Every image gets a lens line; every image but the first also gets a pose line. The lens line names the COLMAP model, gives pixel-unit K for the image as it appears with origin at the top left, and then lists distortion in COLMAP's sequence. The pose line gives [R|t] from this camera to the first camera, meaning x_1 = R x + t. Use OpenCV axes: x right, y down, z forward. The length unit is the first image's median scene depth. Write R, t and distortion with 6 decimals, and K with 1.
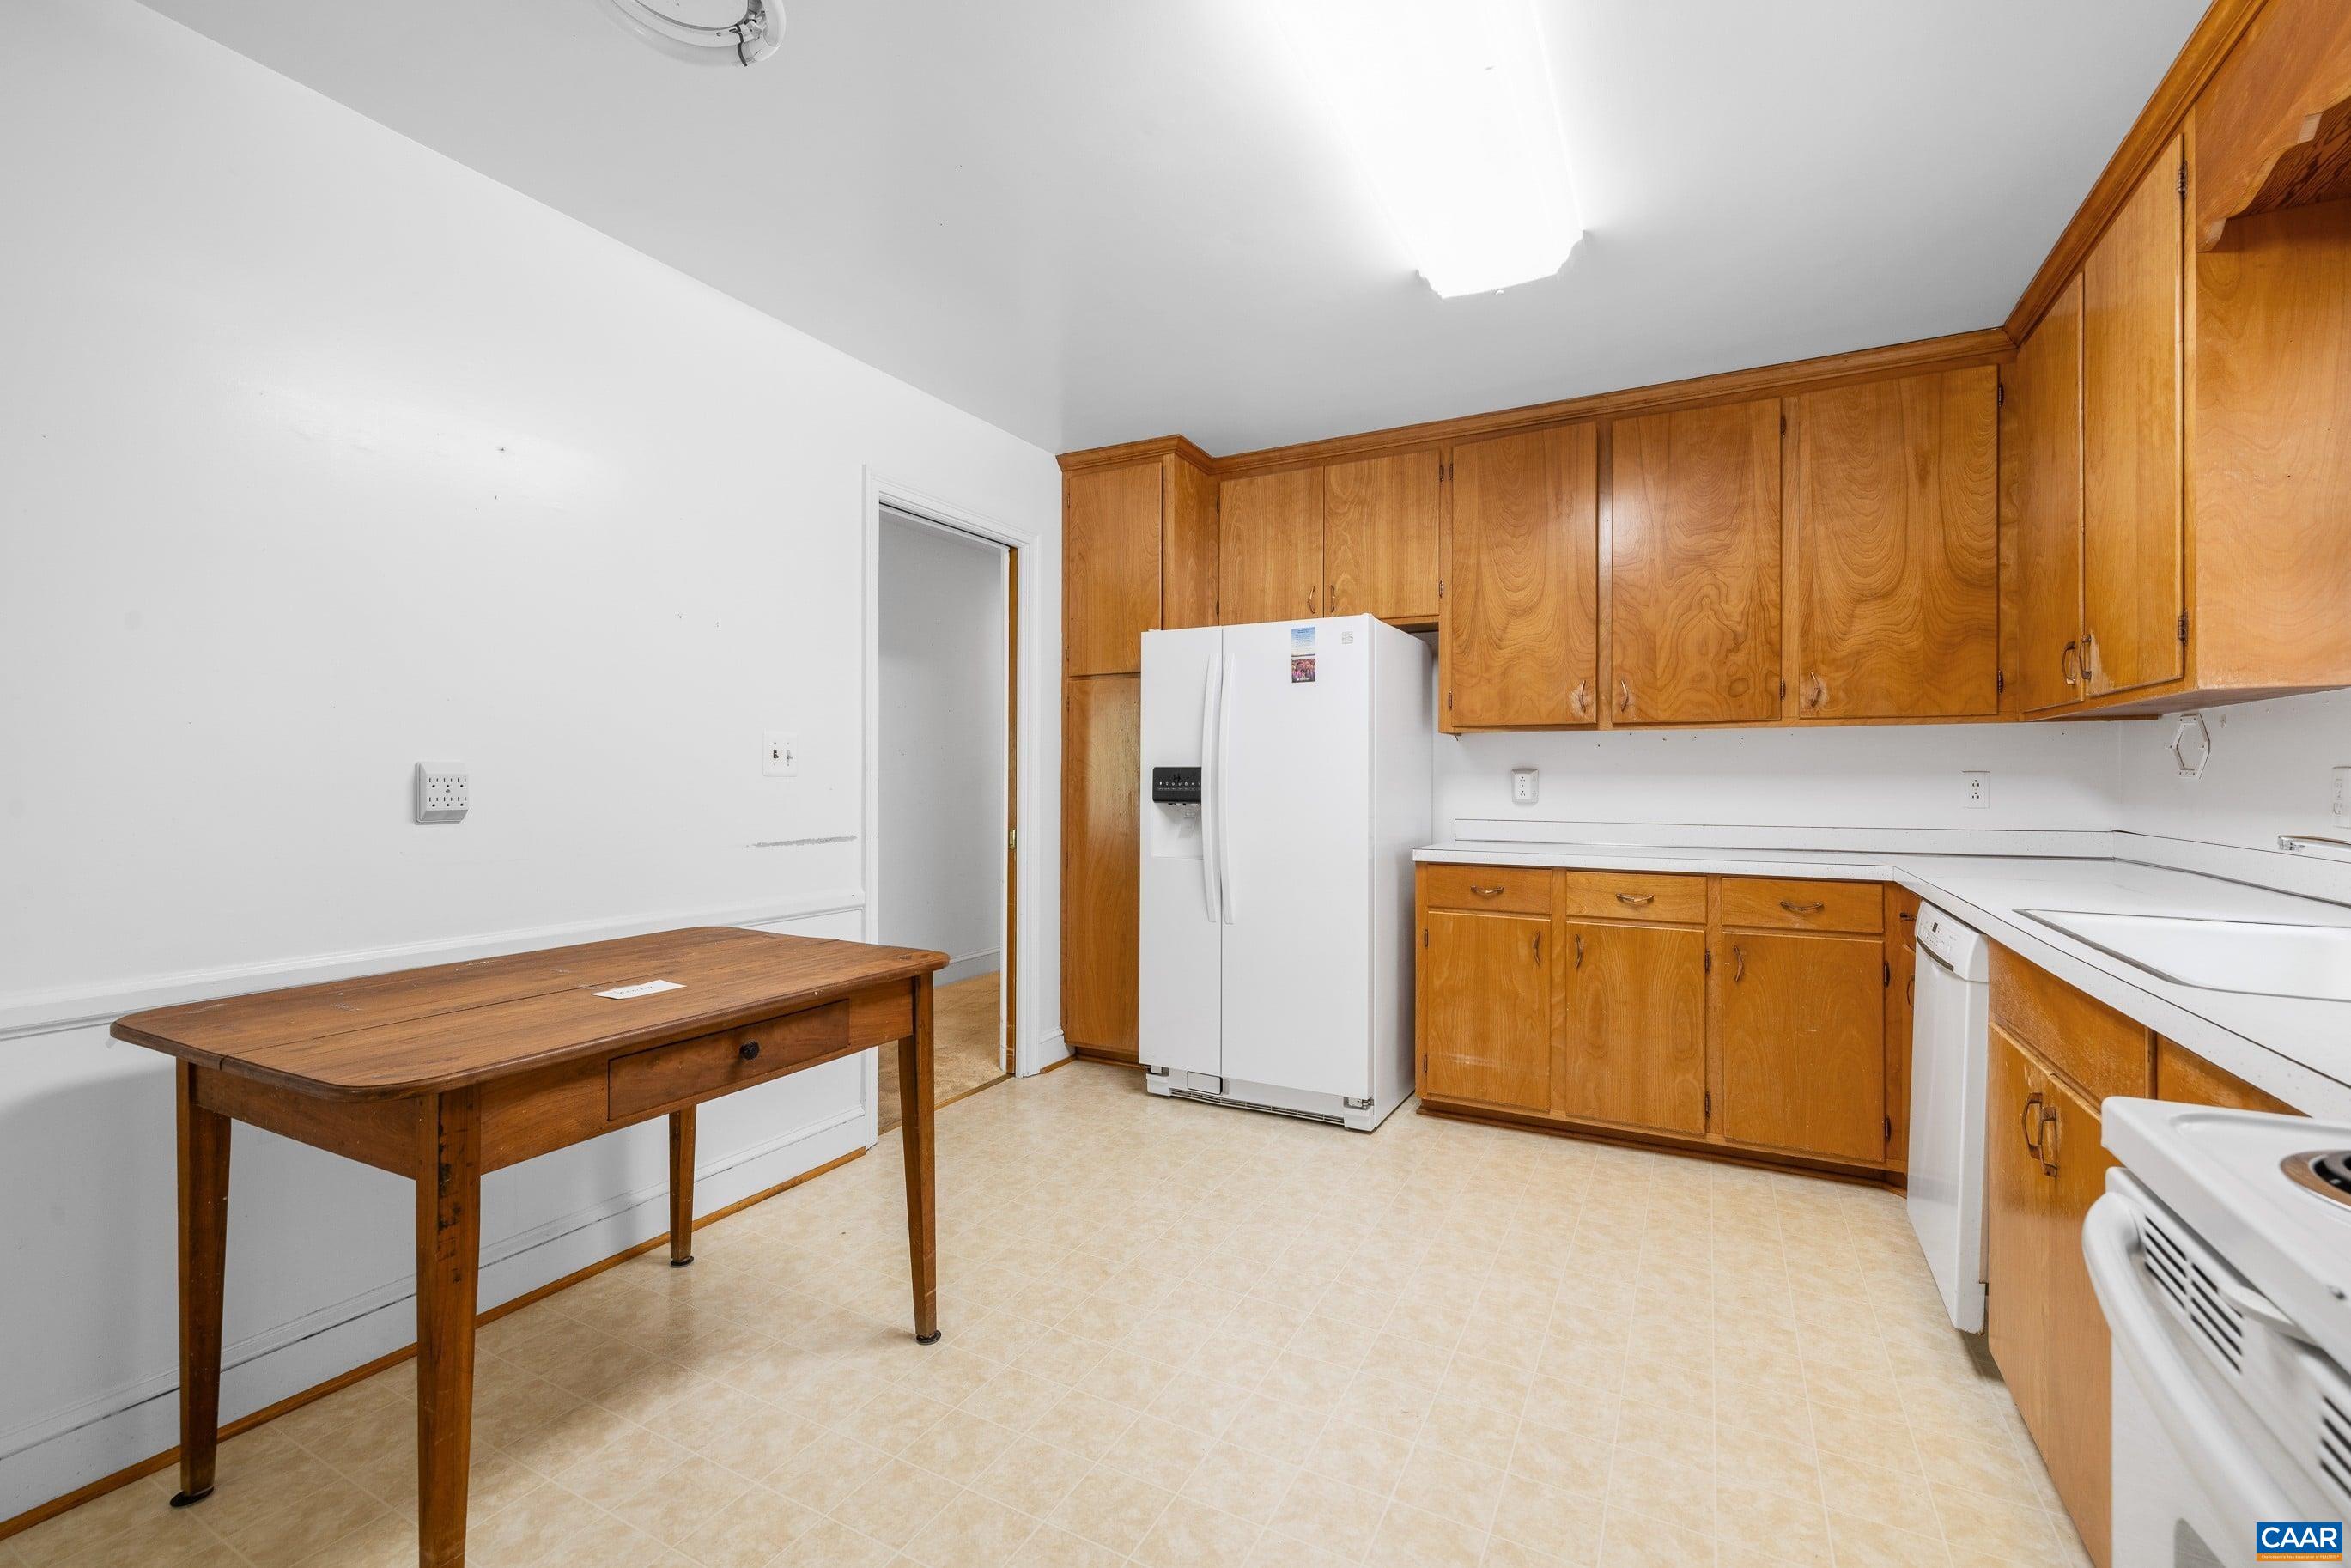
lens RADIAL K [[995.3, 0, 1186.4], [0, 995.3, 776.5], [0, 0, 1]] dist [0.003949, -0.000853]
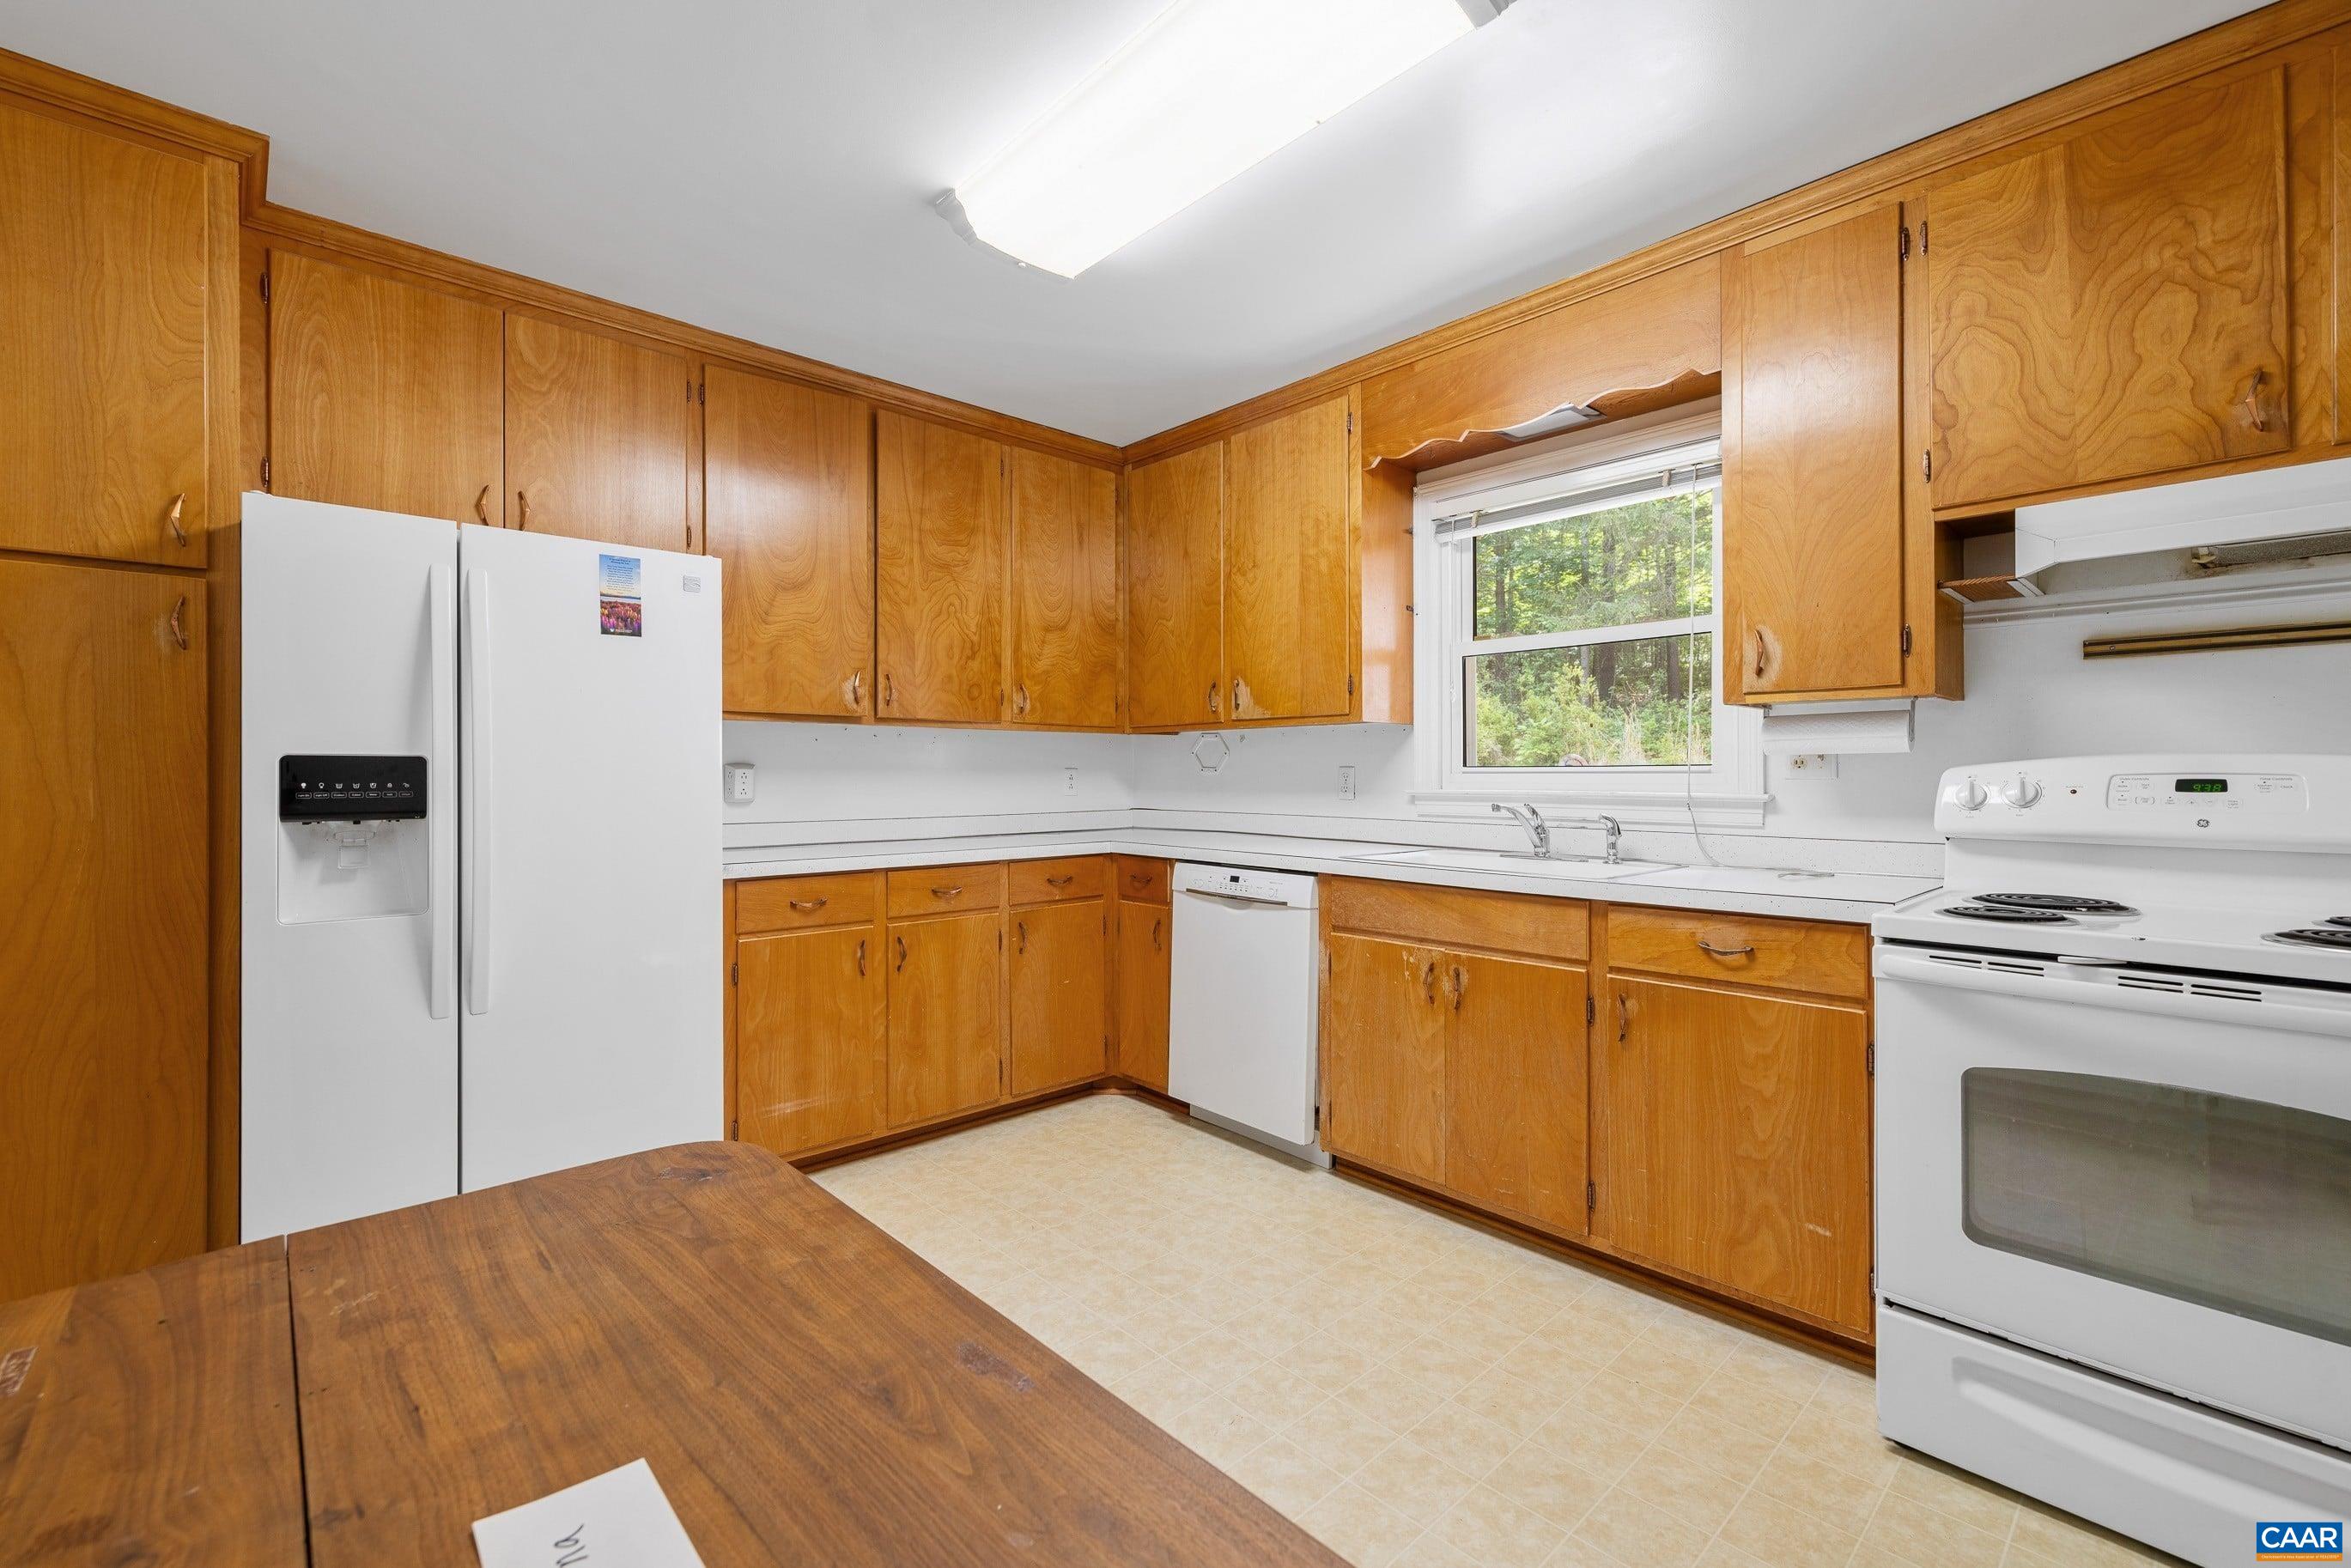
lens RADIAL K [[995.3, 0, 1175.7], [0, 995.3, 774.8], [0, 0, 1]] dist [0.003949, -0.000853]
pose [[0.337021, -0.002334, 0.941494, -0.415839], [0.000508, 0.999997, 0.002298, 0.000248], [-0.941497, -0.000296, 0.337021, 0.418575]]
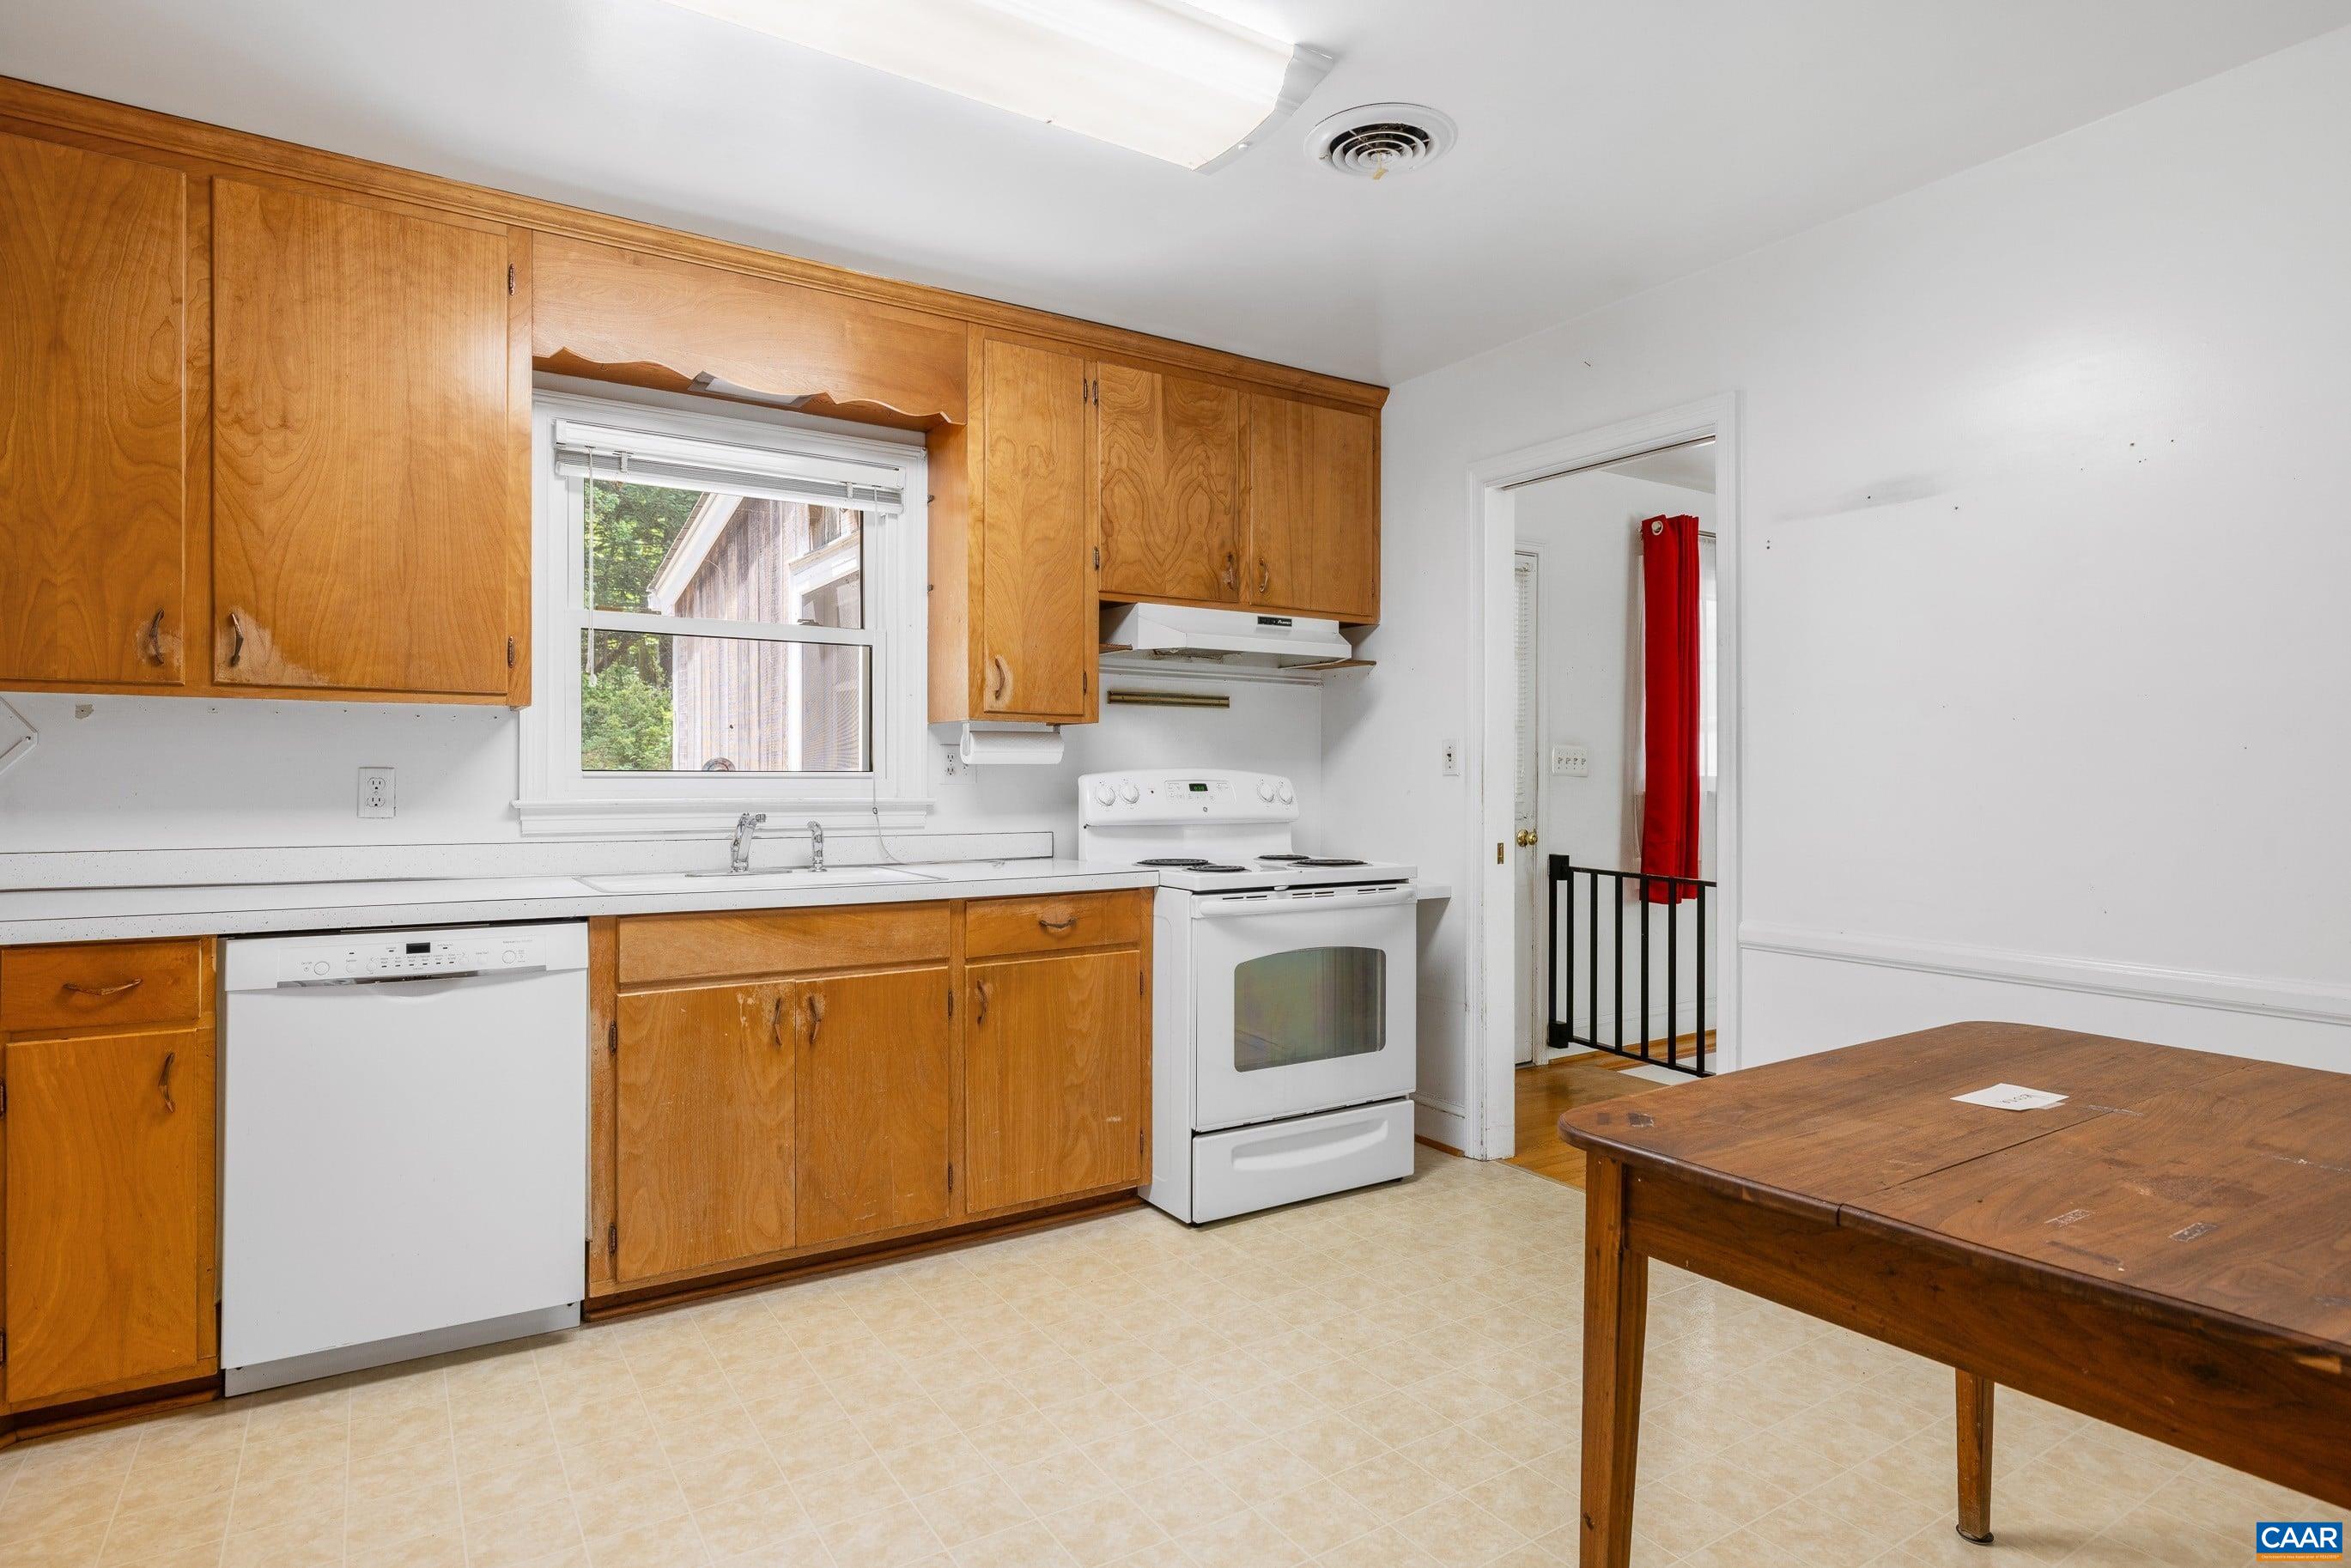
lens RADIAL K [[1256.9, 0, 1177.1], [0, 1256.9, 784.9], [0, 0, 1]] dist [-0.000069, -0.000123]
pose [[-0.872215, -0.007087, 0.489072, -0.259501], [-0.004525, 0.999969, 0.006421, -0.002239], [-0.489102, 0.003387, -0.872220, 1.131958]]
